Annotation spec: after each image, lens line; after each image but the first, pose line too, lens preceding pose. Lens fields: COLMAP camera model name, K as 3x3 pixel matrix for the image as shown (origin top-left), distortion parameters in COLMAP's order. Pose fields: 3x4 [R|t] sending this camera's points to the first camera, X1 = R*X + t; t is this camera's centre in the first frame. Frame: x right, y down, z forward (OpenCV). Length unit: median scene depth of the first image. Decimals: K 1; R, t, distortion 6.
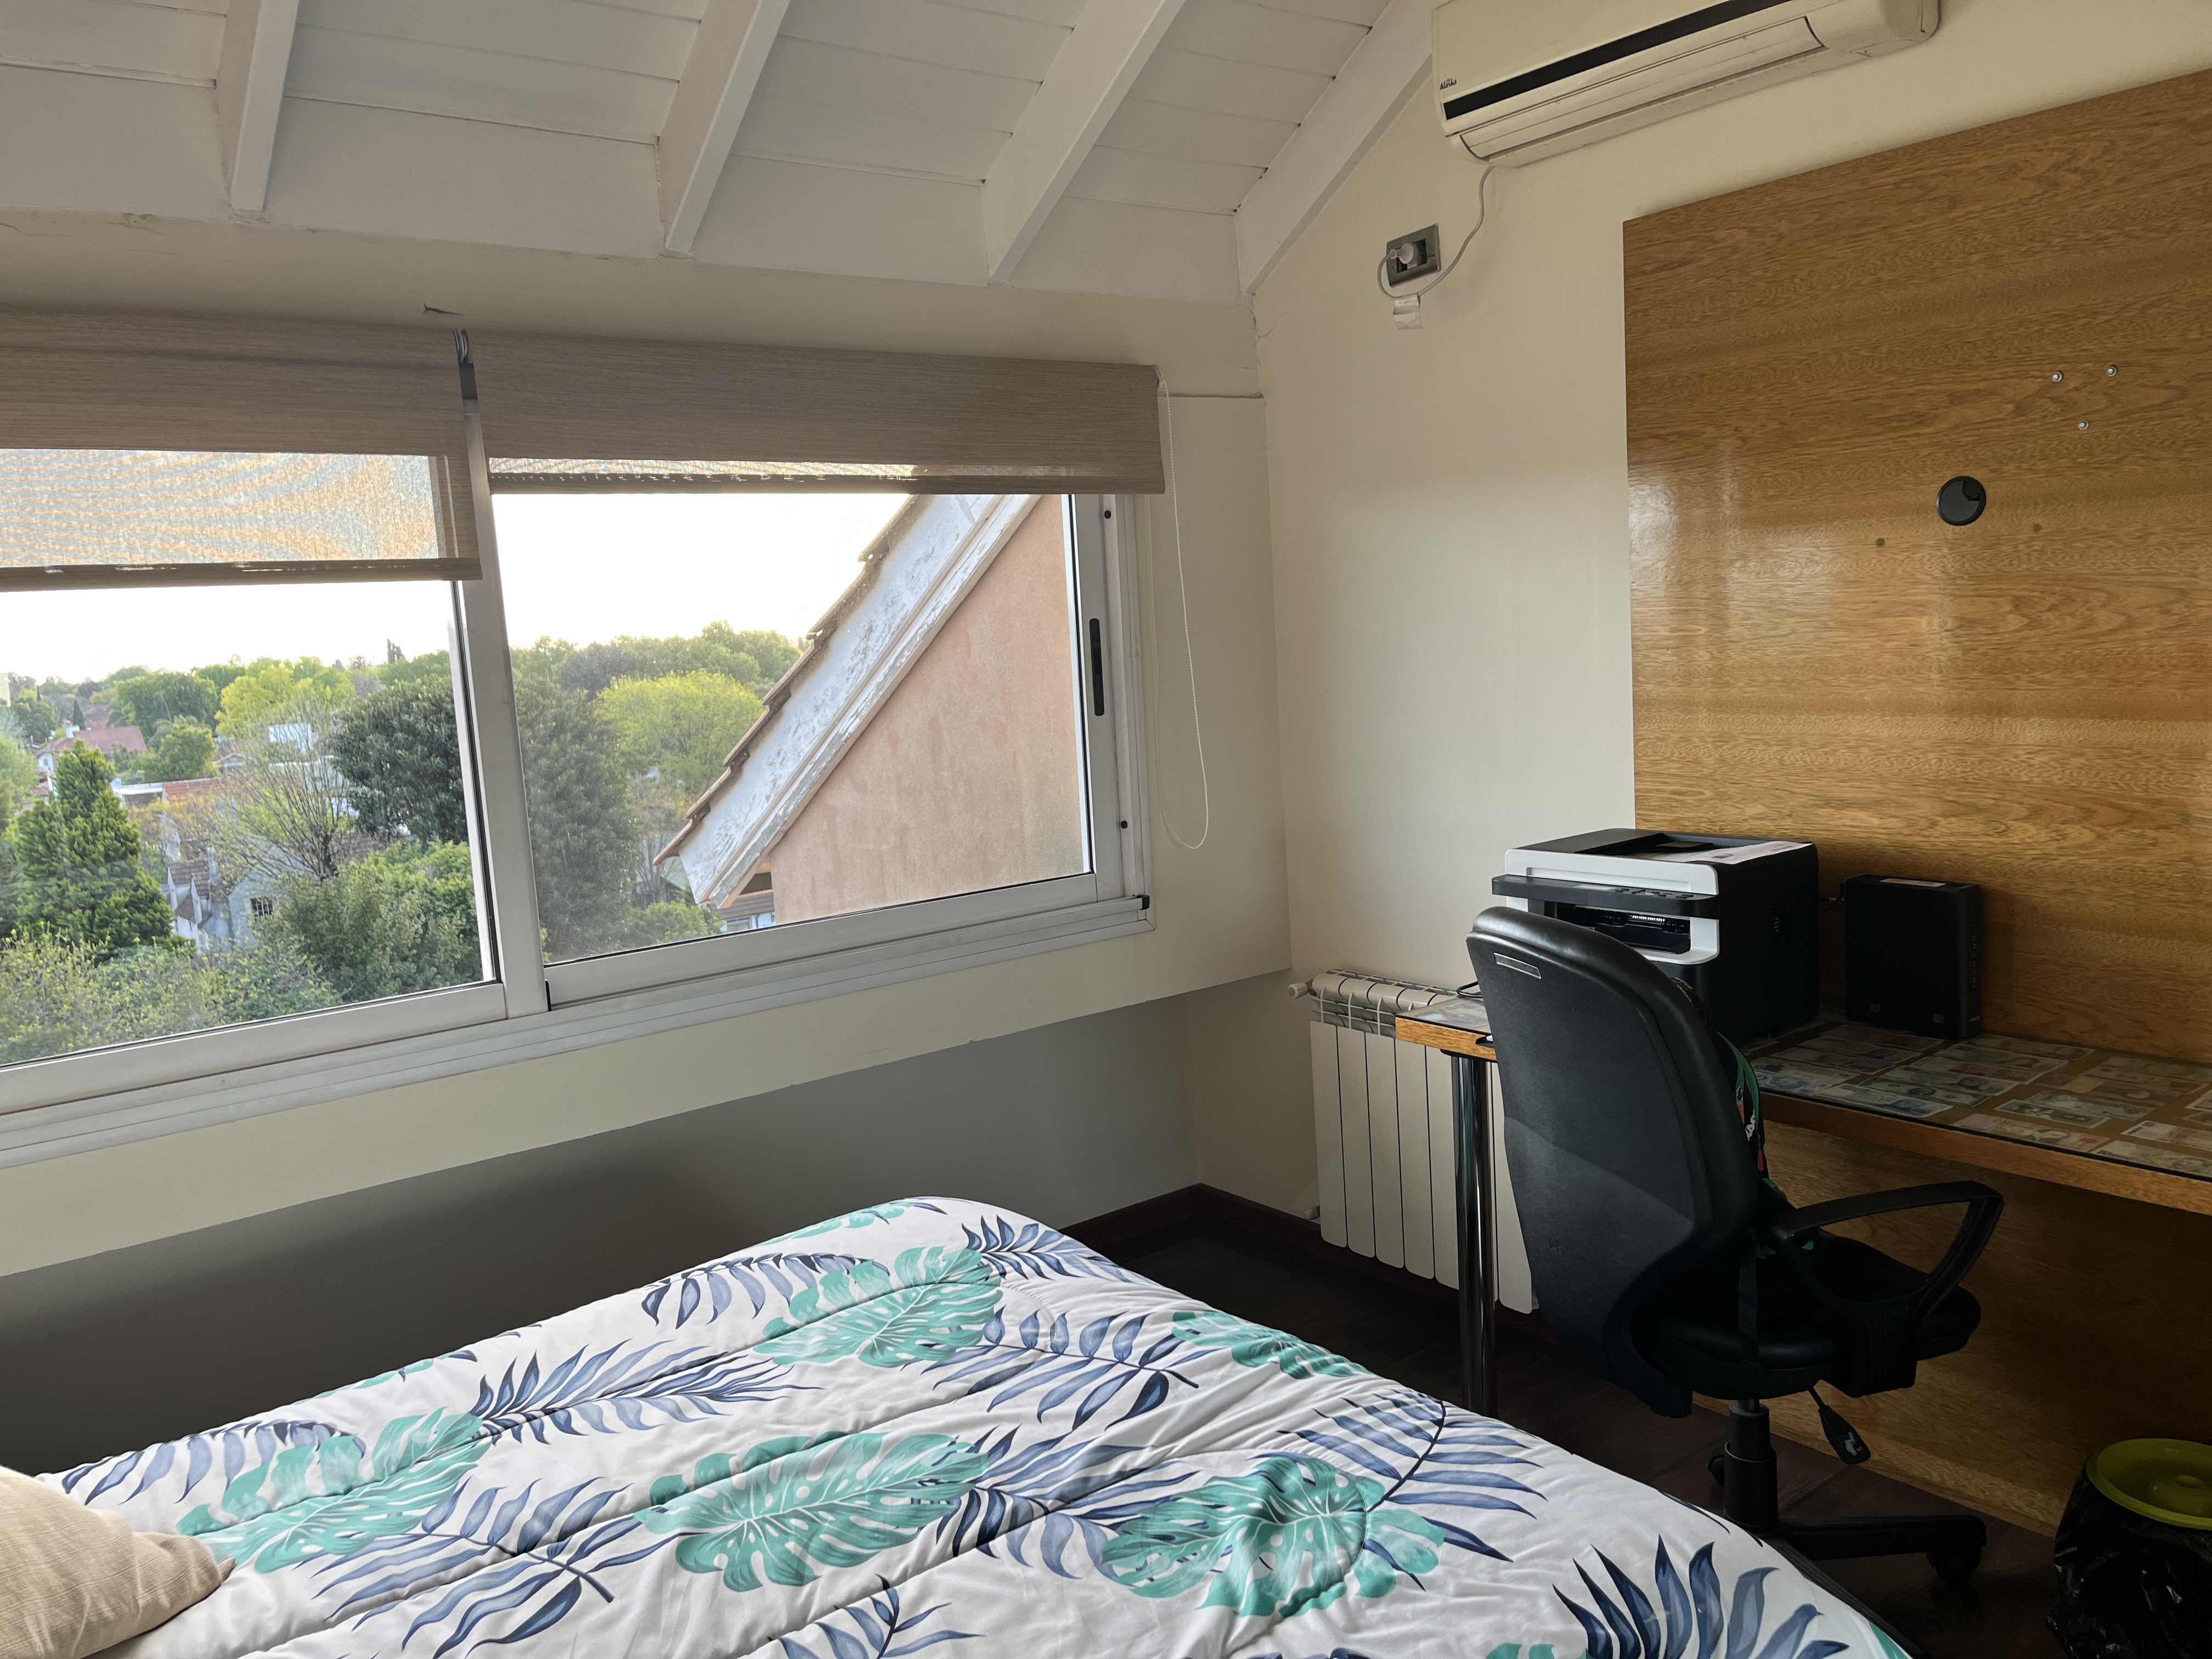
lens RADIAL K [[1670.6, 0, 1105.3], [0, 1670.6, 825.0], [0, 0, 1]] dist [0.025571, -0.014985]
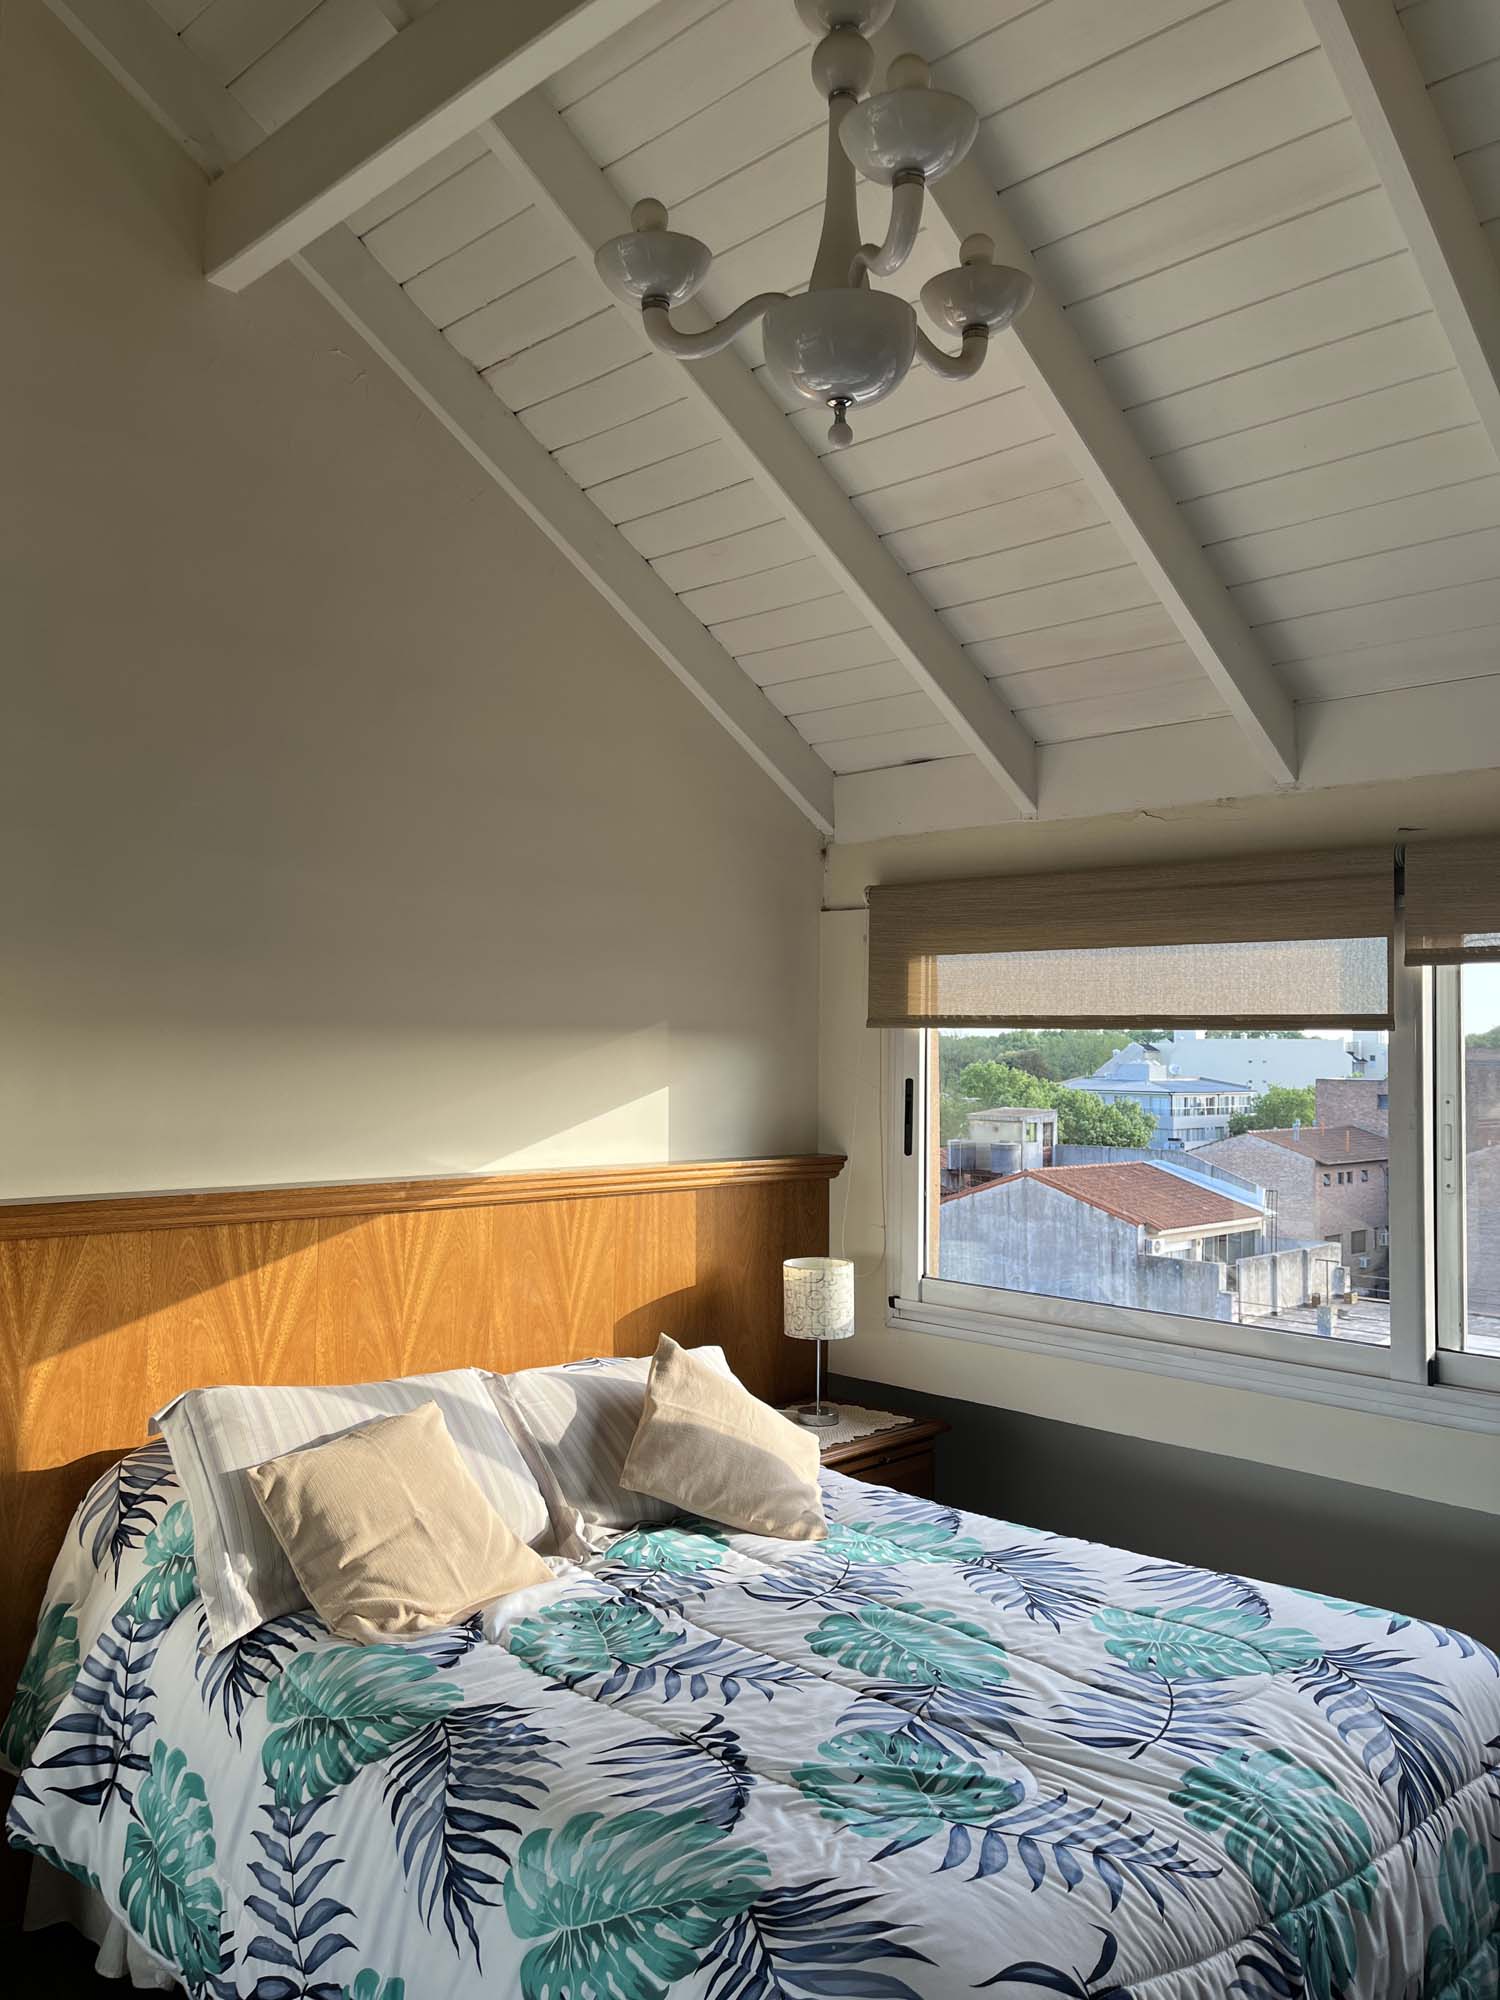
lens RADIAL K [[1510.5, 0, 750.4], [0, 1510.5, 1001.7], [0, 0, 1]] dist [0.025571, -0.014985]
pose [[0.149144, 0.036278, -0.988150, 1.060214], [-0.141550, 0.989818, 0.014975, -0.174222], [0.978632, 0.137639, 0.152760, 0.495977]]
